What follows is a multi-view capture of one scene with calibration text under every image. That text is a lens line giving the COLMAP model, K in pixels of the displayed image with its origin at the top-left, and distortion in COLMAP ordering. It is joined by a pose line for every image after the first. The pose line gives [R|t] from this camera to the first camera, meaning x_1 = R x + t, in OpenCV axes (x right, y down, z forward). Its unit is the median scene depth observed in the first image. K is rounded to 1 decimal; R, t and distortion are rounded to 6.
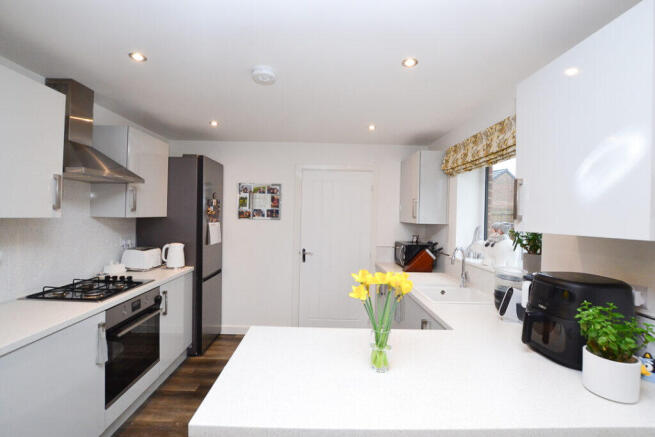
lens RADIAL K [[291.8, 0, 326.5], [0, 291.8, 221.8], [0, 0, 1]] dist [-0.027151, 0.000014]
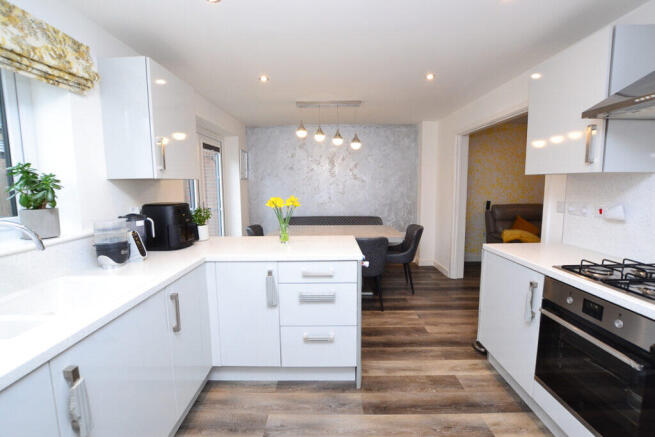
lens RADIAL K [[291.8, 0, 327.8], [0, 291.8, 220.1], [0, 0, 1]] dist [-0.027151, 0.000014]
pose [[-0.999319, -0.017352, 0.032579, -0.067306], [-0.012601, 0.989965, 0.140753, 0.012008], [-0.034694, 0.140247, -0.989509, 1.071840]]
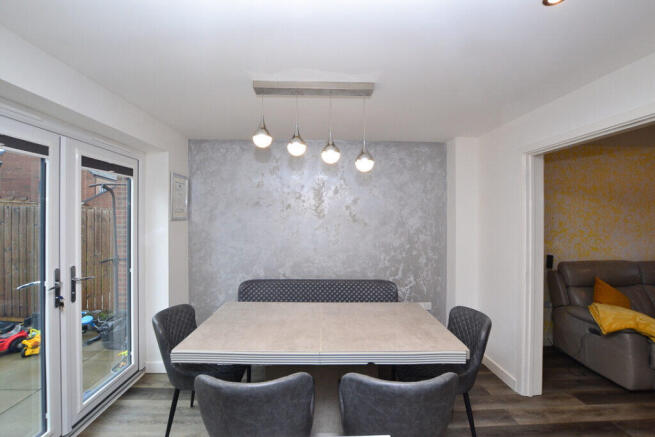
lens RADIAL K [[291.8, 0, 327.3], [0, 291.8, 216.2], [0, 0, 1]] dist [-0.027151, 0.000014]
pose [[-0.999591, -0.025695, -0.012589, -0.061429], [-0.025870, 0.999568, 0.013980, 0.000826], [0.012224, 0.014300, -0.999823, 0.862722]]
